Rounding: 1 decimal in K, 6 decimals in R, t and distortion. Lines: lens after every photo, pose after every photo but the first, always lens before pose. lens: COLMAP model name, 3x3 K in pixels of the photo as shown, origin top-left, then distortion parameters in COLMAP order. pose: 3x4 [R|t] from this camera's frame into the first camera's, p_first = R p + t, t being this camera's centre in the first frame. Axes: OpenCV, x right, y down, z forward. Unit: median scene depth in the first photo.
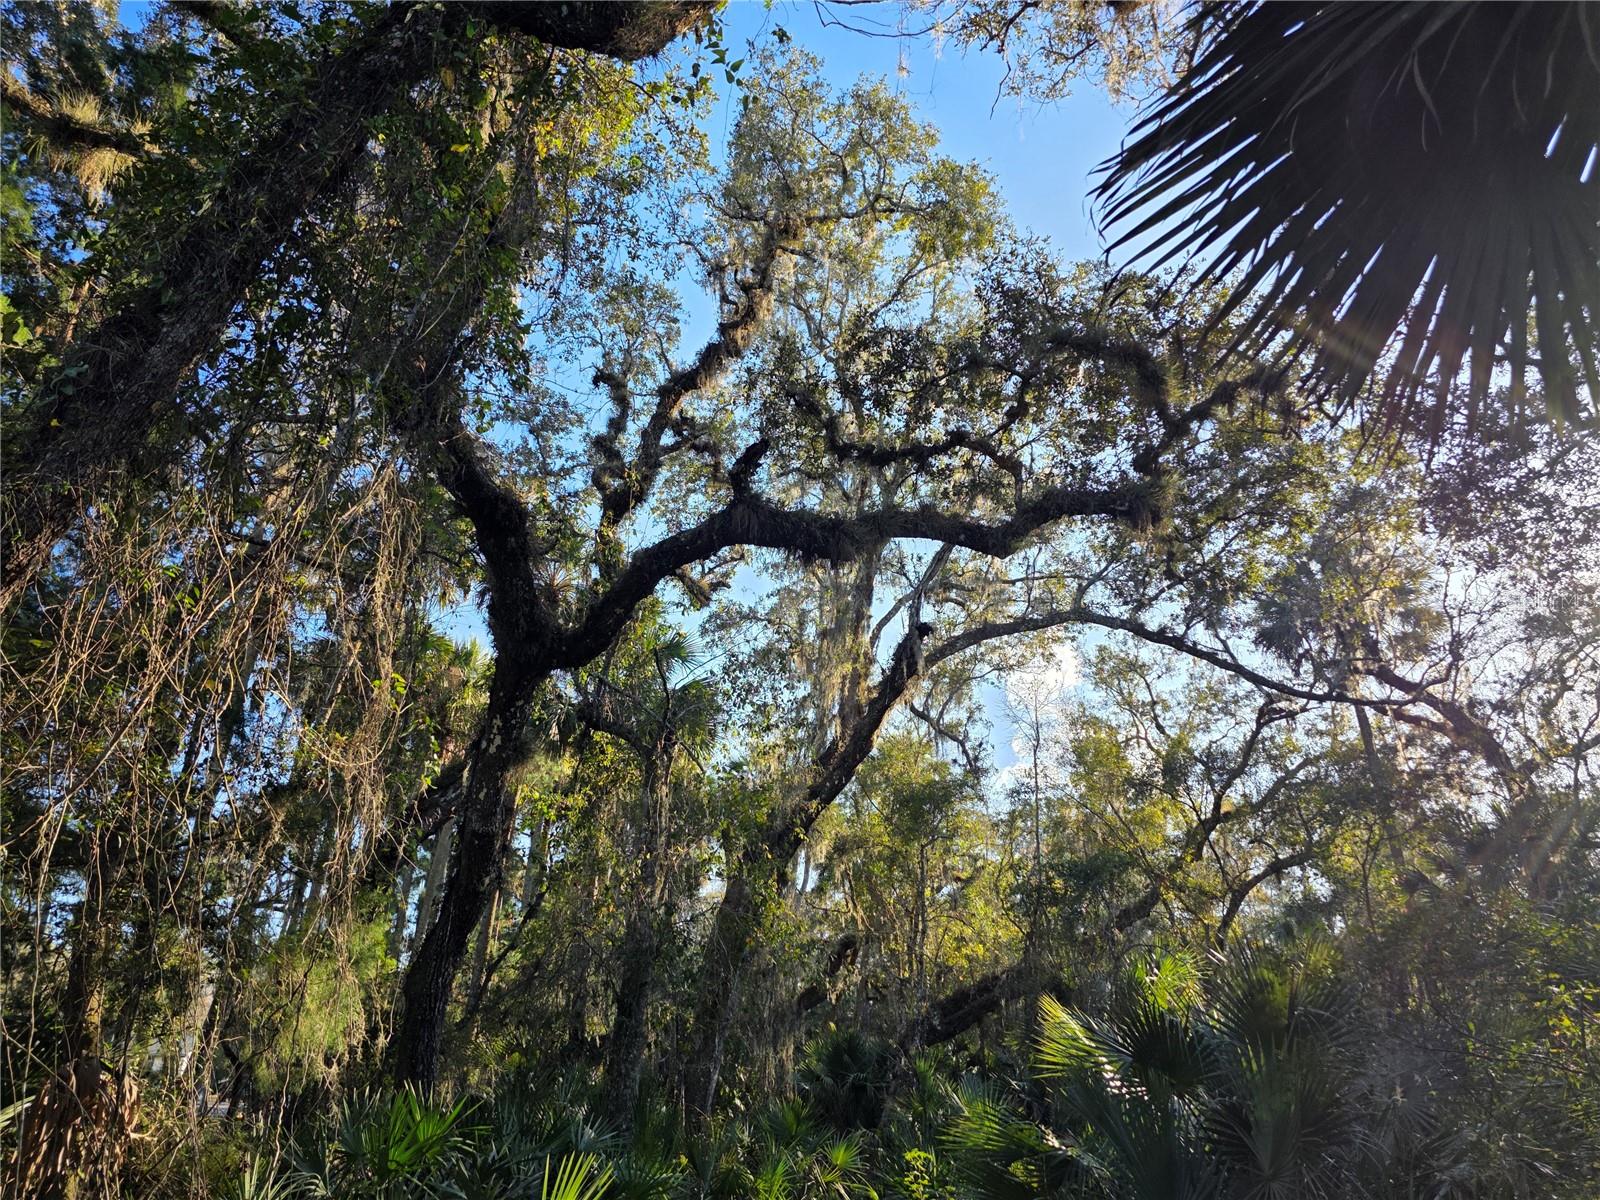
lens RADIAL K [[1080.5, 0, 808.3], [0, 1080.5, 607.5], [0, 0, 1]] dist [0.111197, -0.160986]
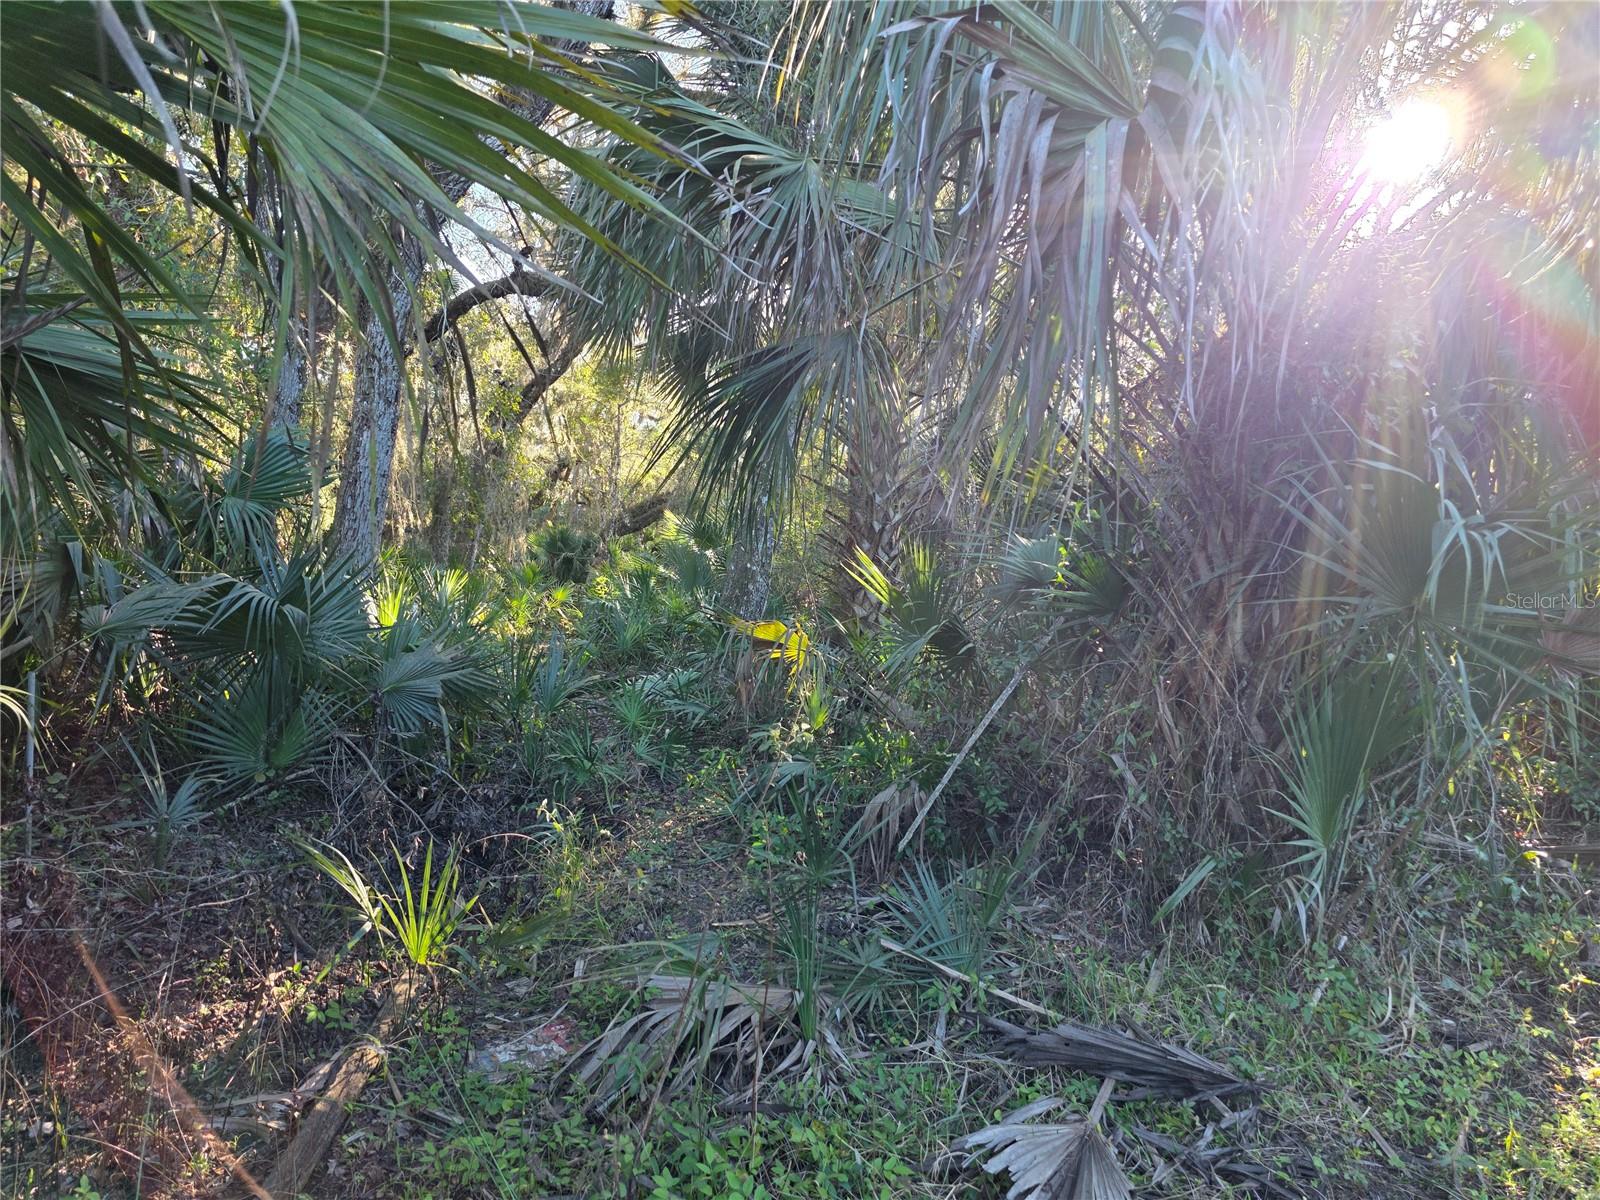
lens RADIAL K [[1077.8, 0, 797.4], [0, 1077.8, 588.5], [0, 0, 1]] dist [0.072405, -0.067687]
pose [[0.968035, -0.007216, 0.250711, -0.026846], [-0.096137, 0.912567, 0.397467, -0.155031], [-0.231658, -0.408864, 0.882703, -0.421230]]
